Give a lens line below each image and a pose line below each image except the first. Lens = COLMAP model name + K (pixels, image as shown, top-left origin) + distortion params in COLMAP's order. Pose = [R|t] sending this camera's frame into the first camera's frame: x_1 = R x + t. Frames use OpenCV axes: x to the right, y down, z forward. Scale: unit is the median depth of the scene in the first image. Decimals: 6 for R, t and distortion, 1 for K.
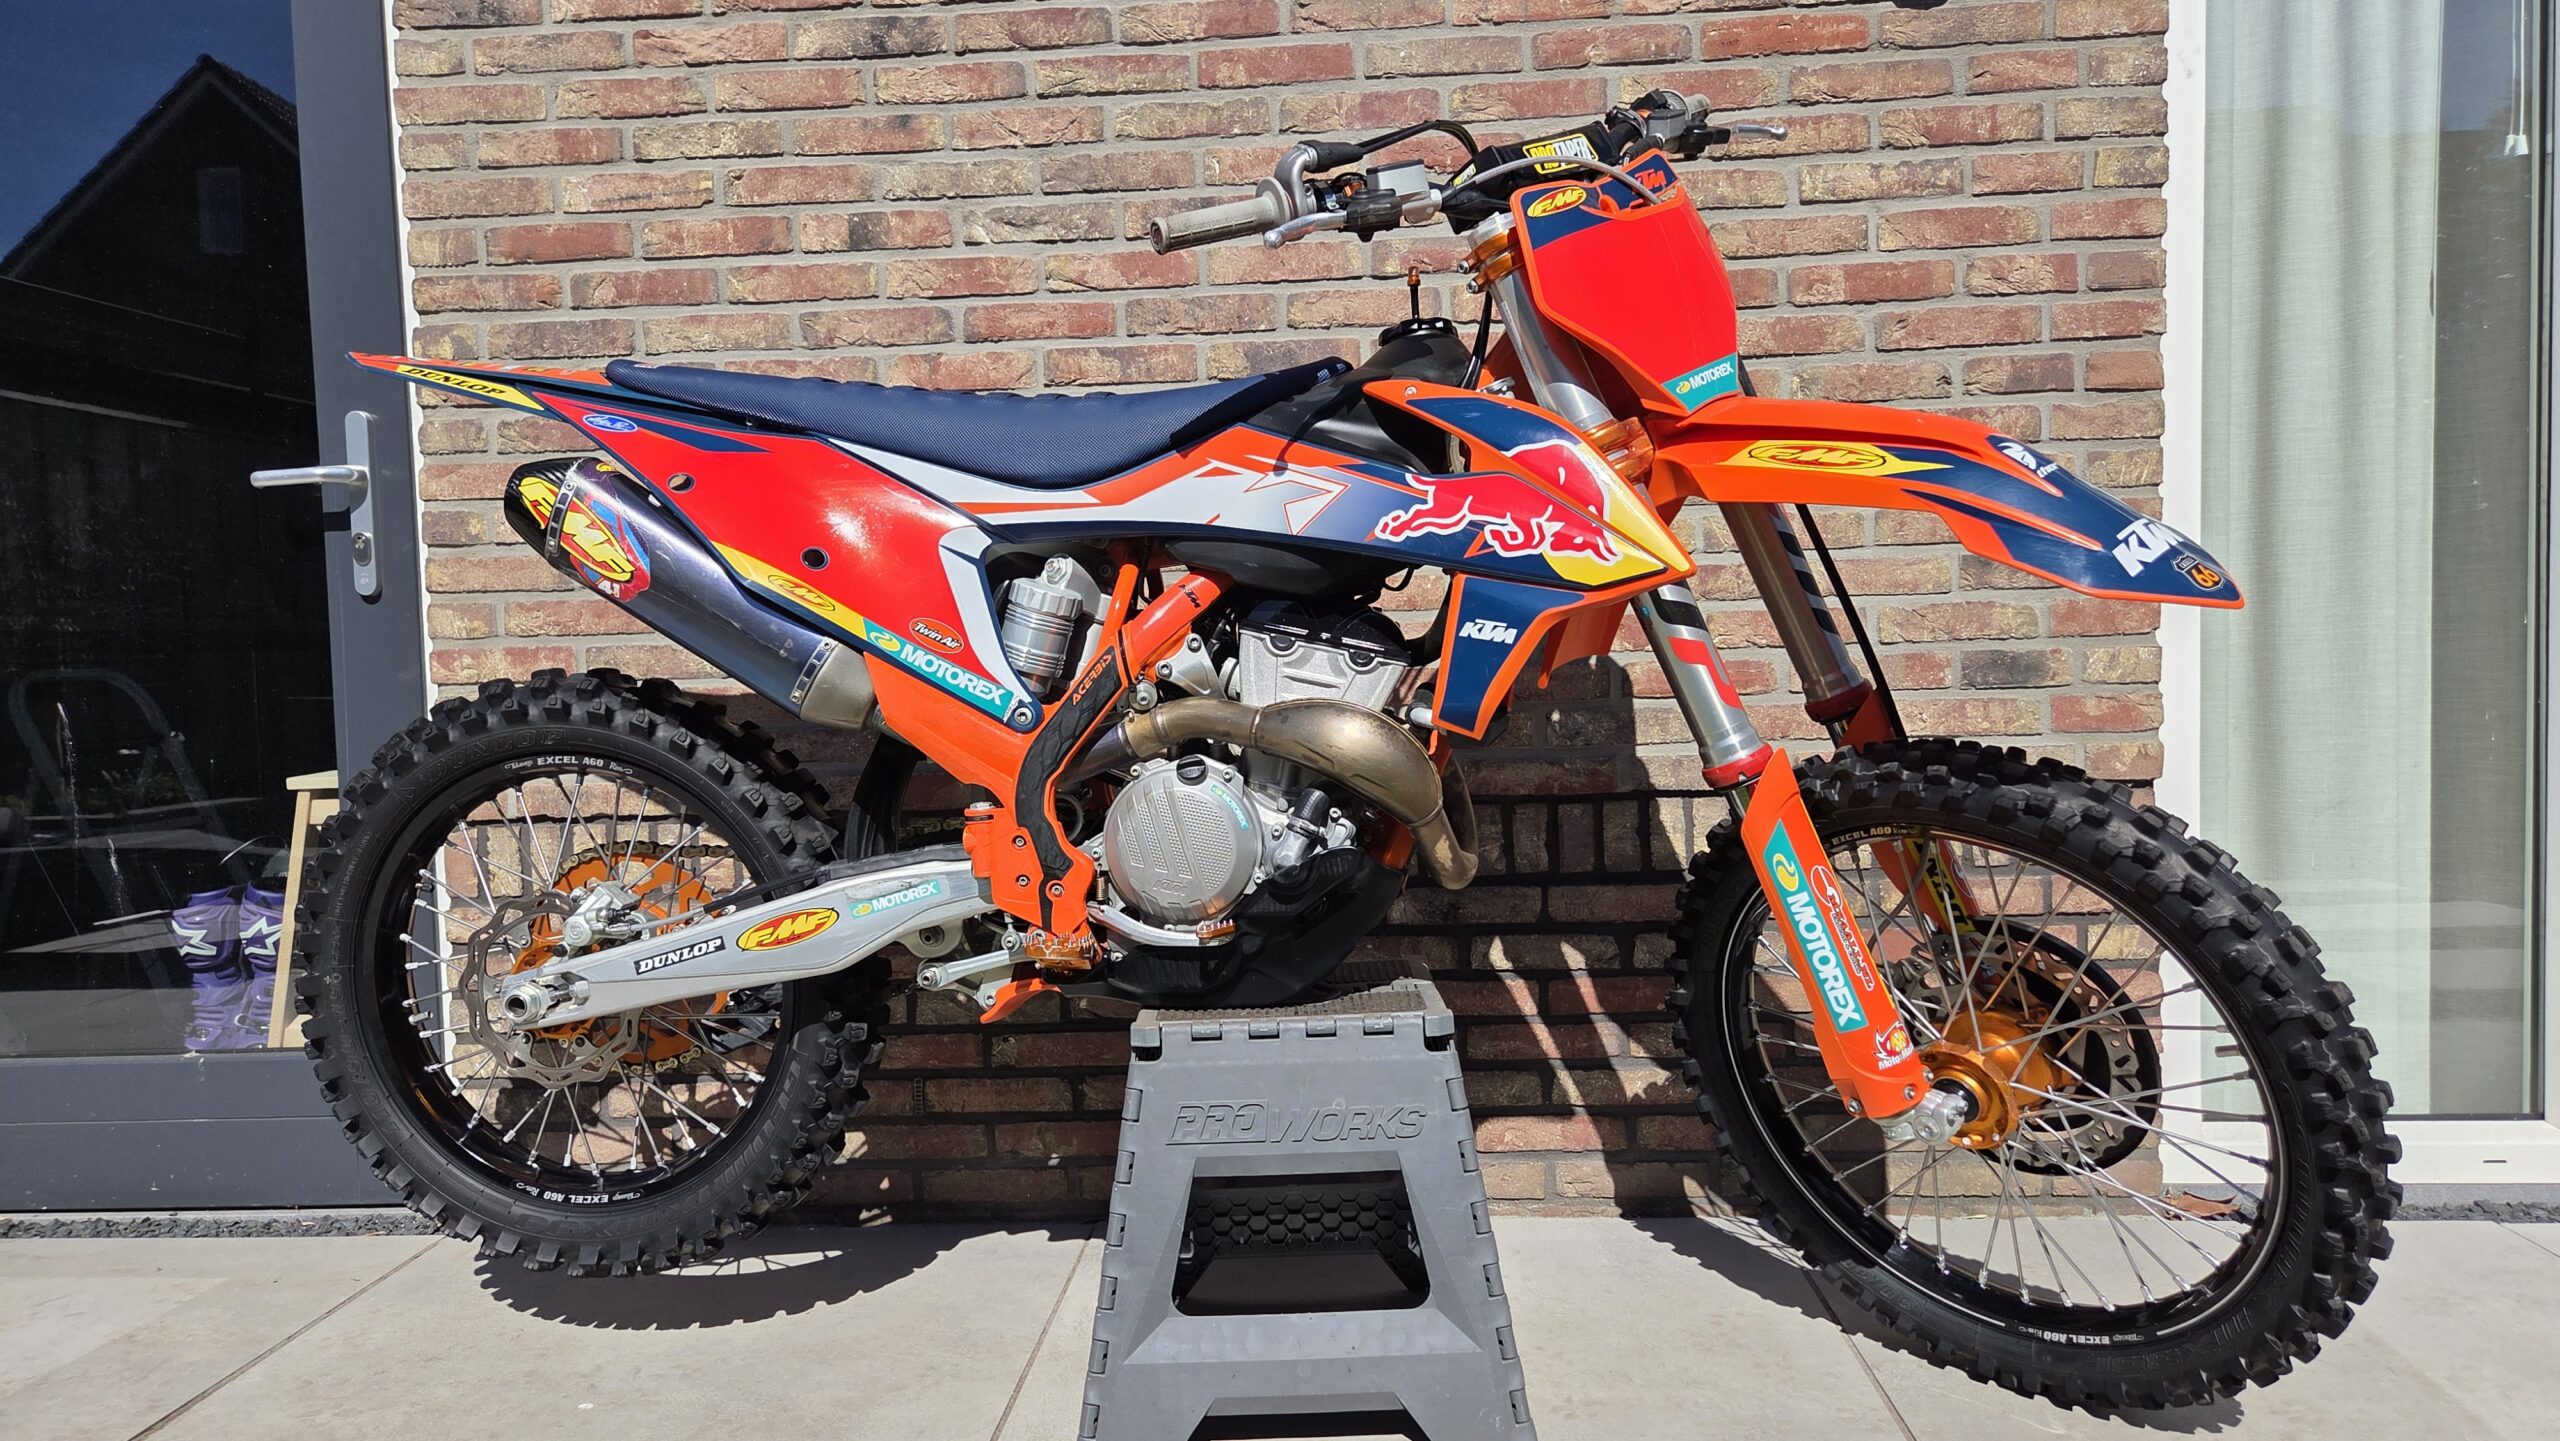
lens RADIAL K [[1764.0, 0, 1247.6], [0, 1764.0, 729.3], [0, 0, 1]] dist [0.078861, -0.072779]
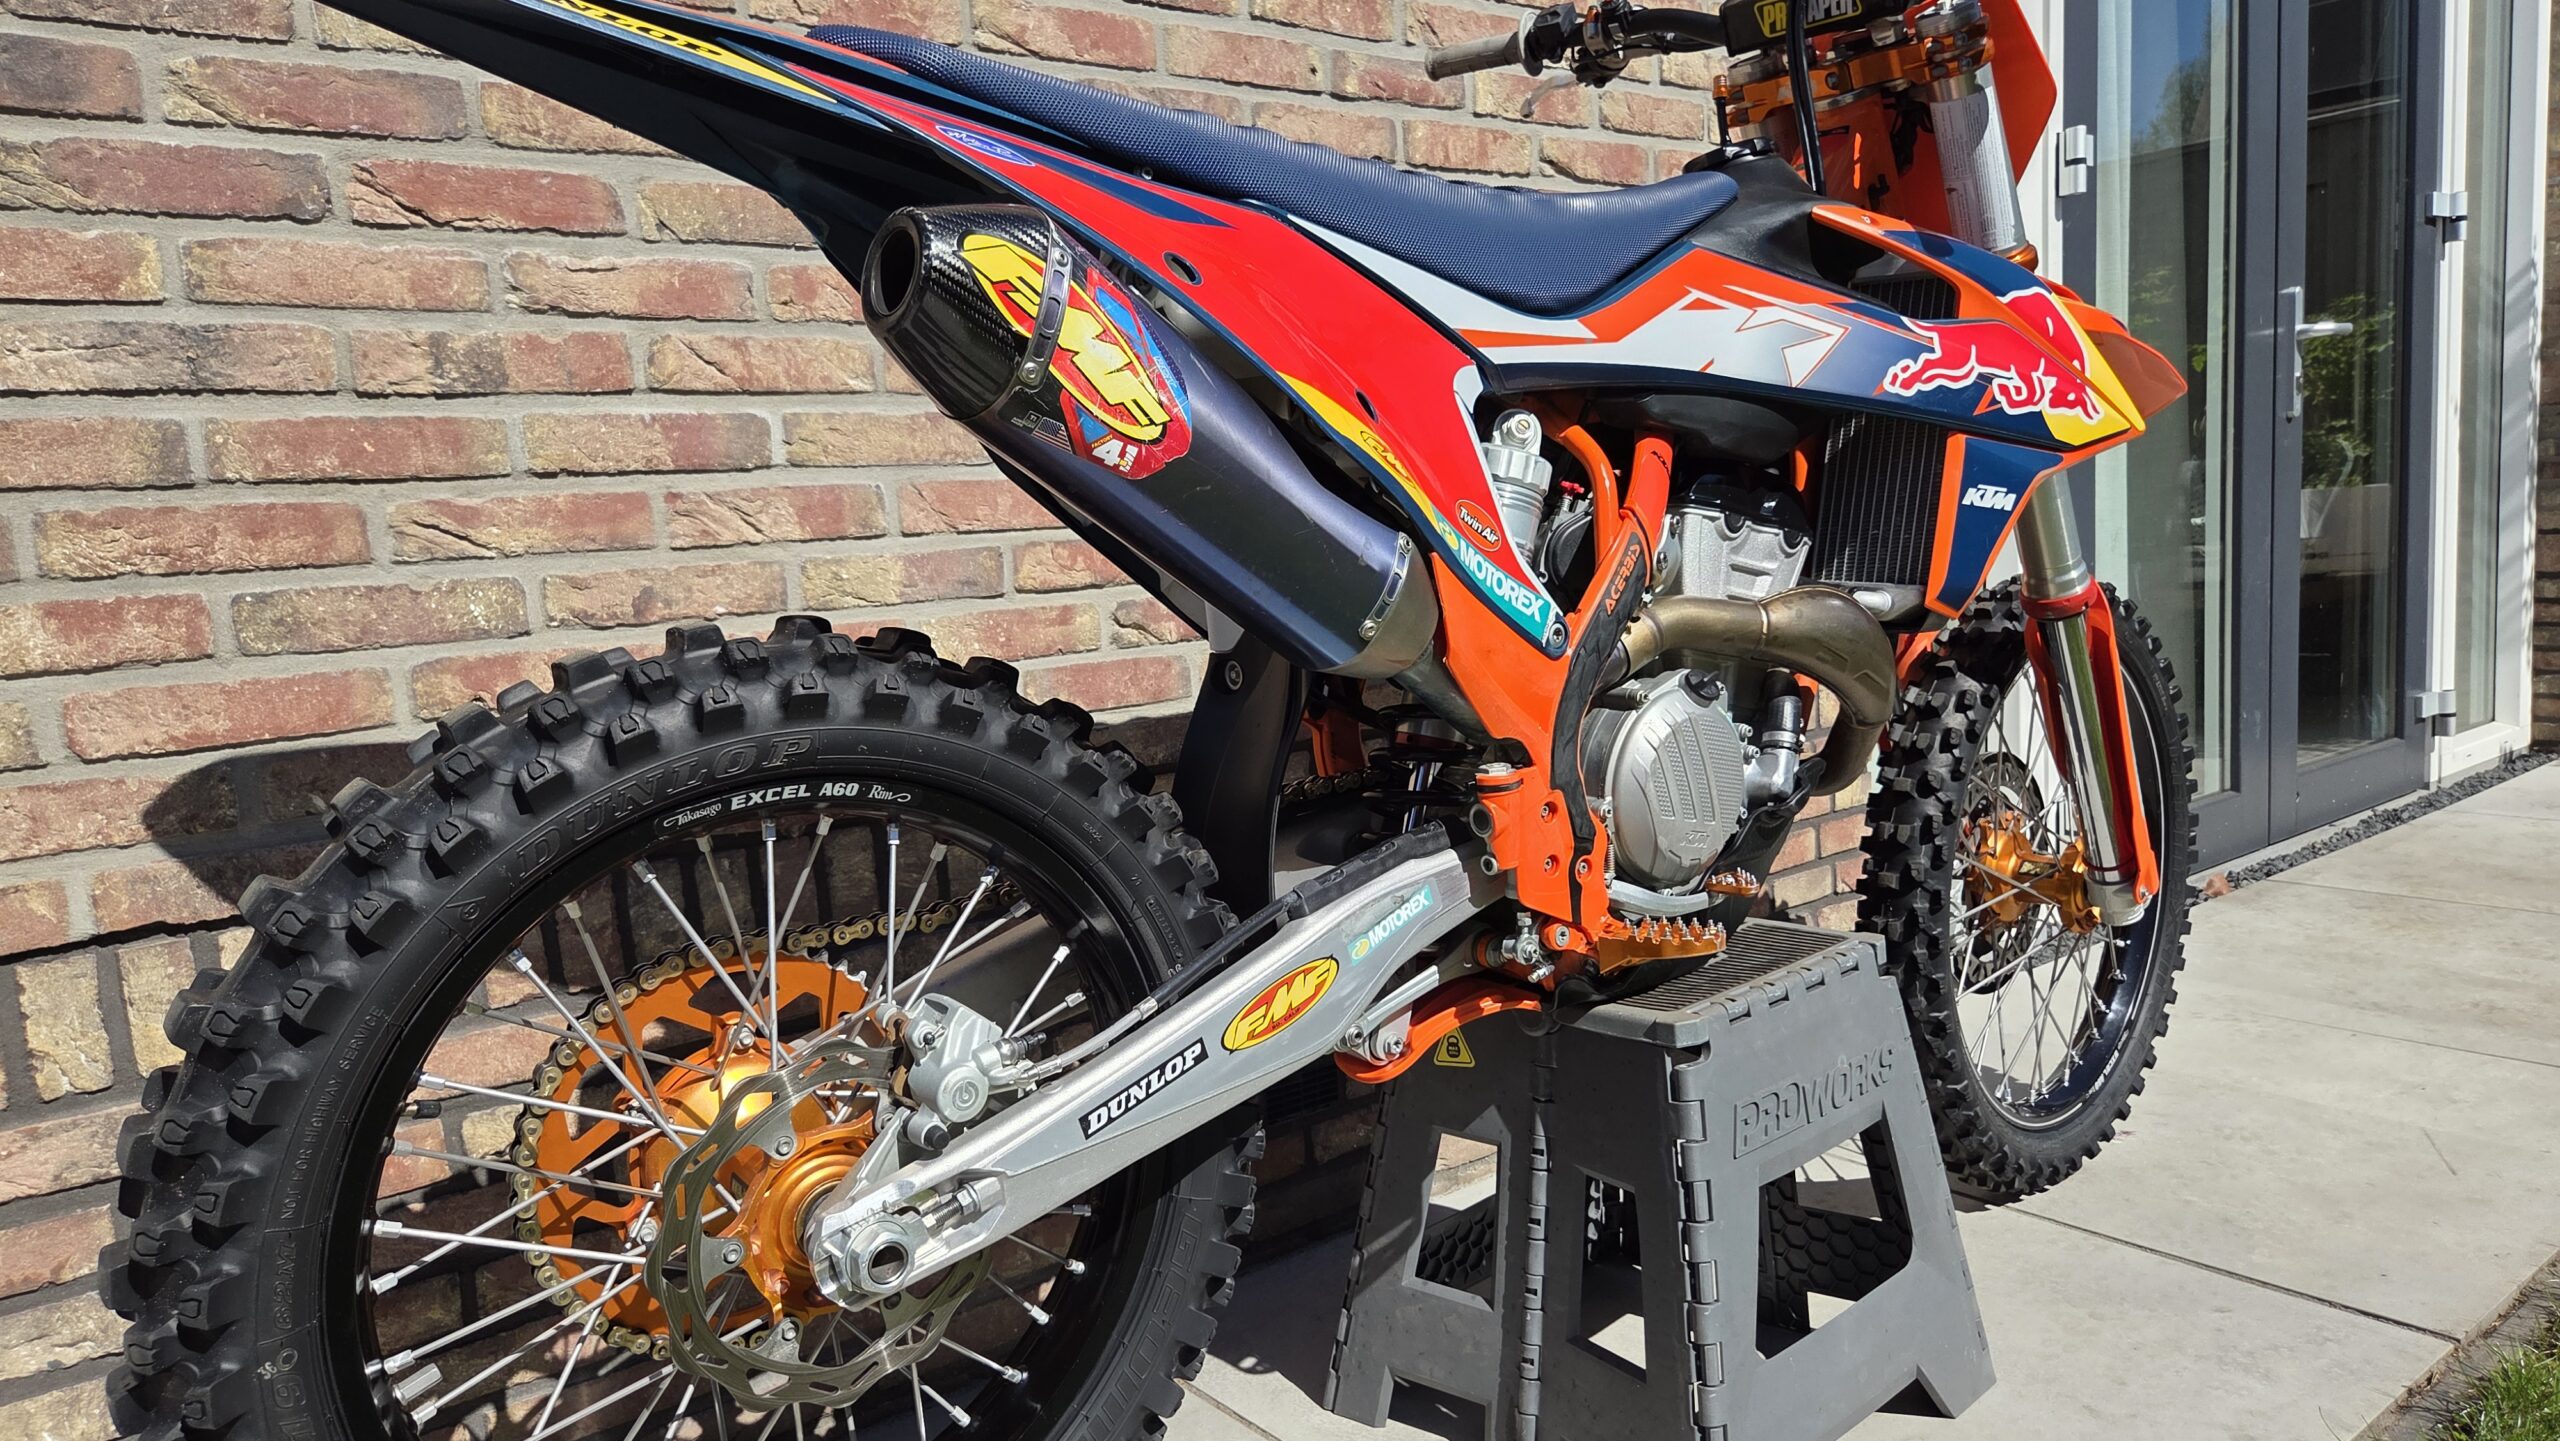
lens RADIAL K [[1727.3, 0, 1249.6], [0, 1727.3, 744.5], [0, 0, 1]] dist [0.062687, -0.059650]
pose [[0.731987, -0.105675, 0.673074, -0.541406], [0.077151, 0.994400, 0.072221, -0.018402], [-0.676937, -0.000937, 0.736041, 0.443574]]
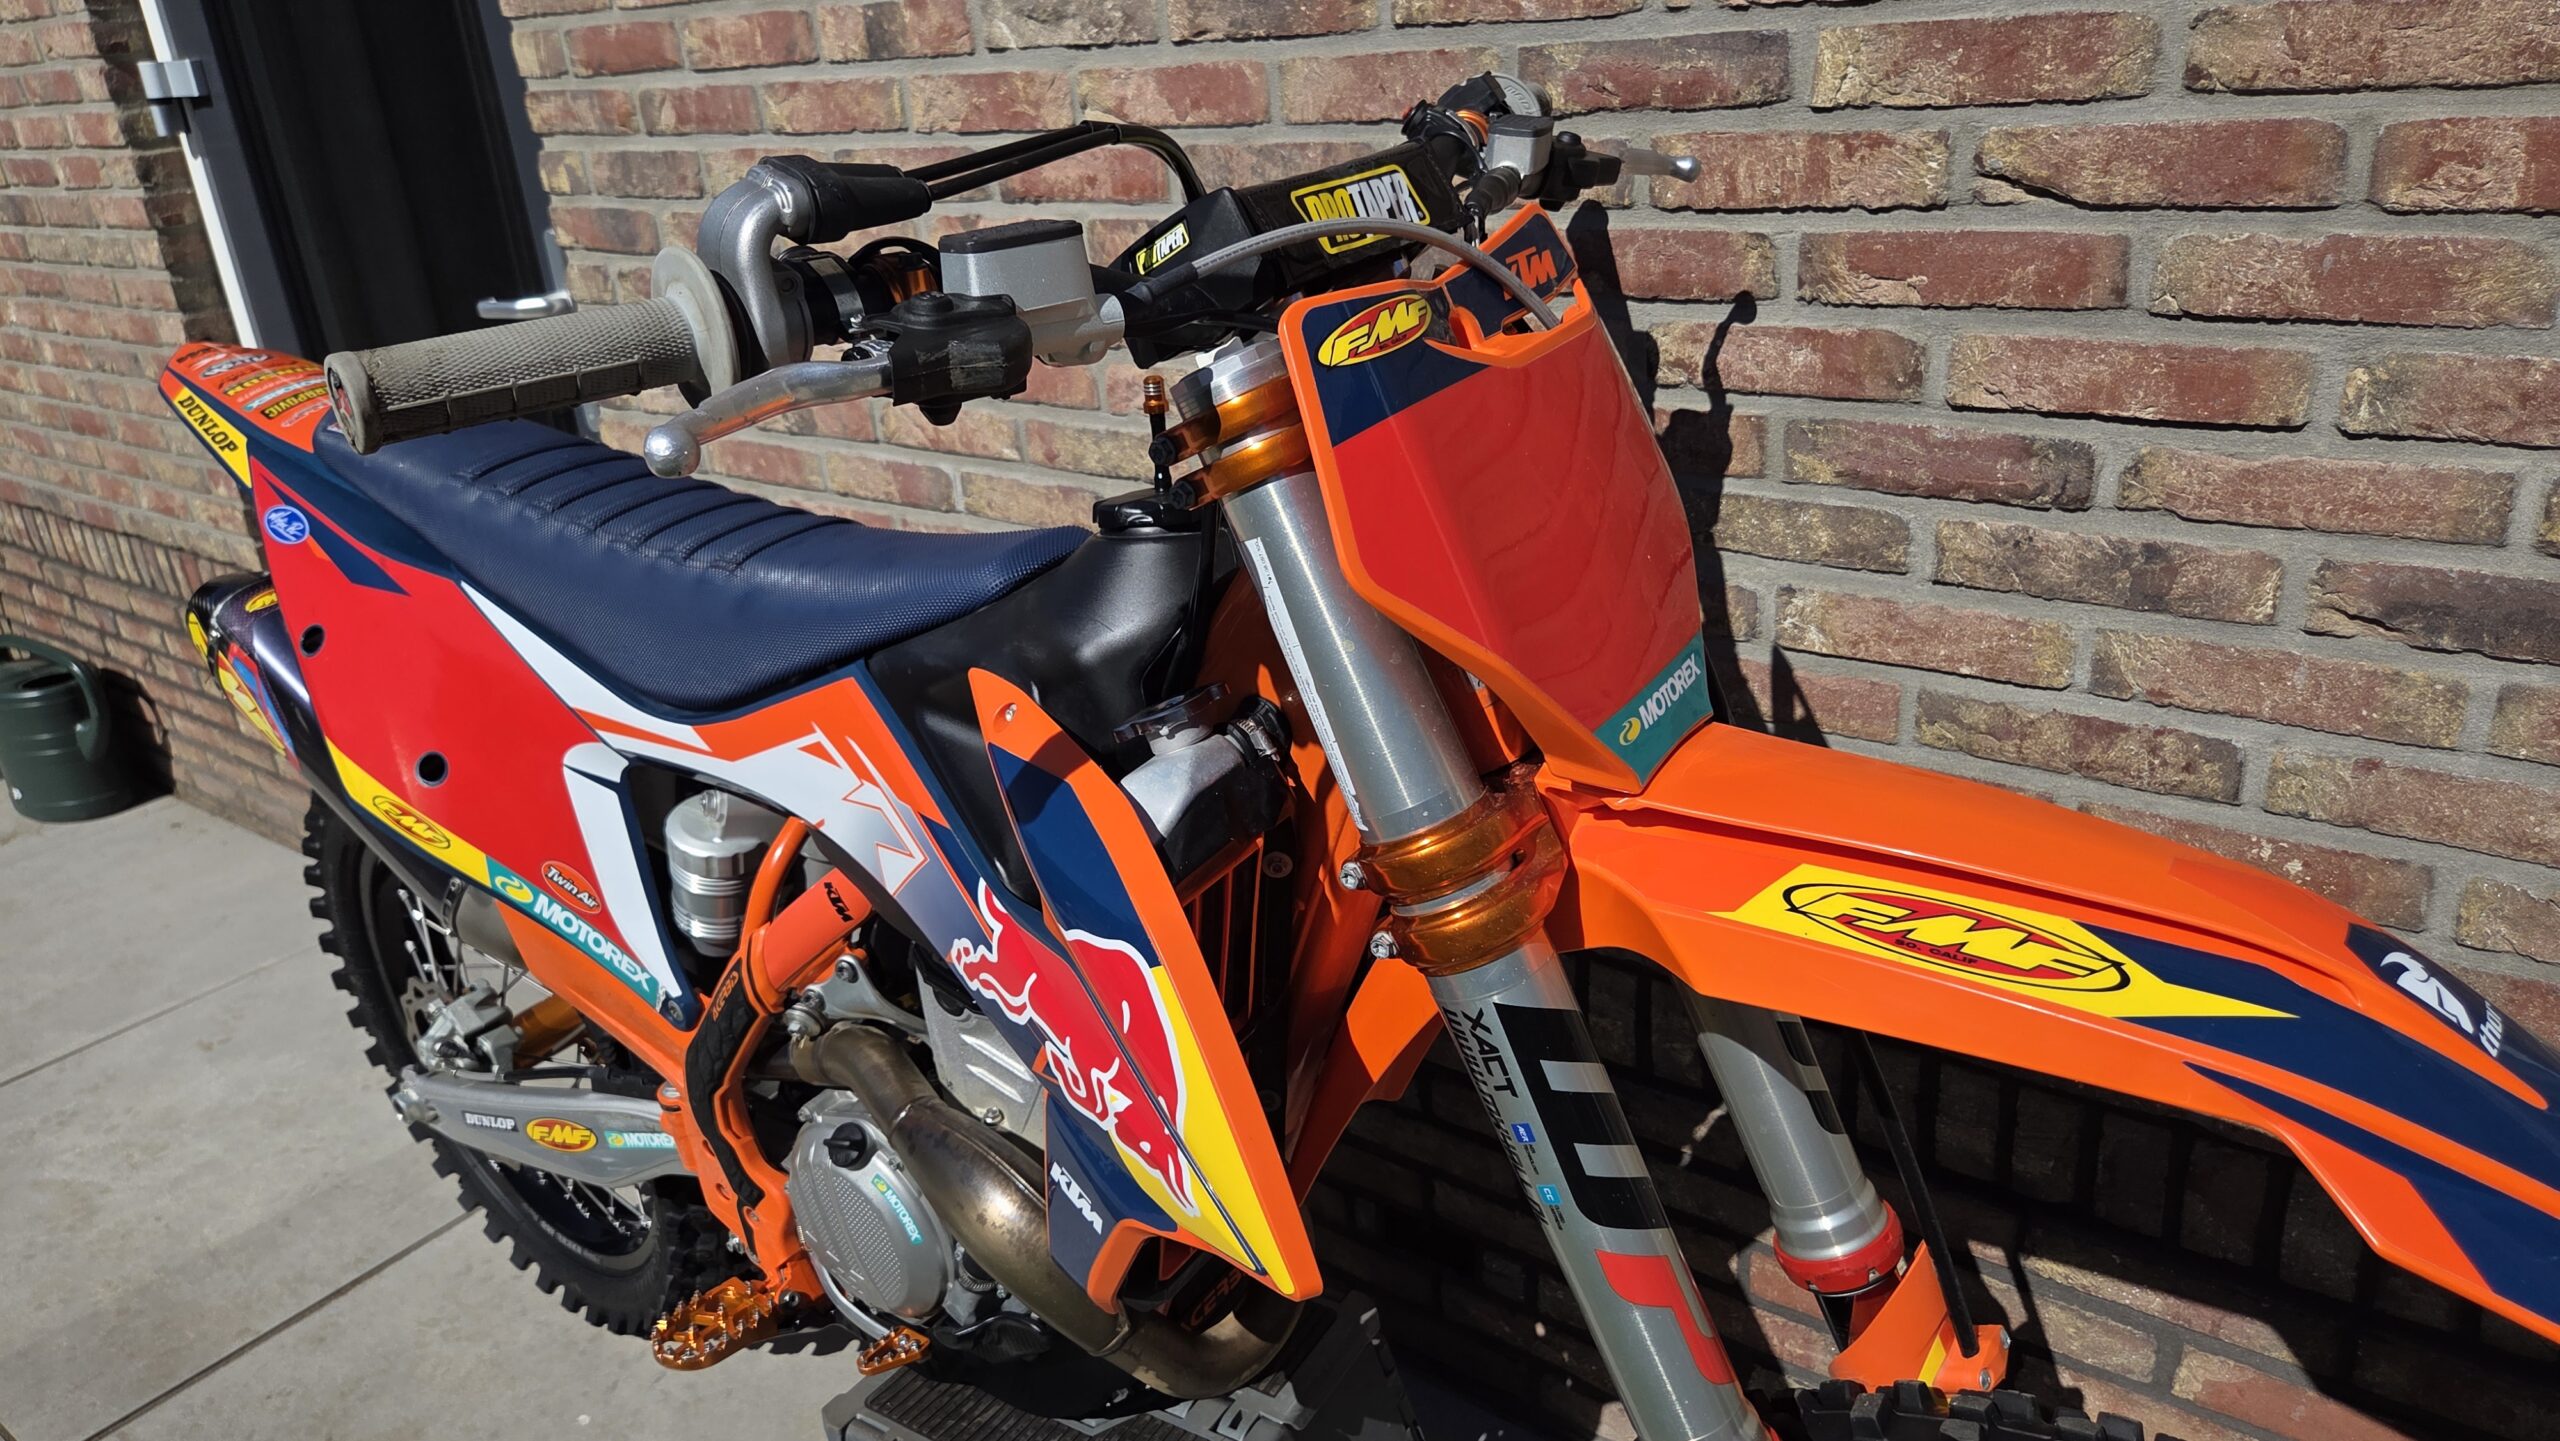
lens RADIAL K [[1731.0, 0, 1224.6], [0, 1731.0, 725.7], [0, 0, 1]] dist [0.064602, -0.065331]
pose [[0.836908, 0.176581, -0.518077, 0.315152], [0.028247, 0.931335, 0.363066, -0.284416], [0.546614, -0.318487, 0.774454, 0.477435]]
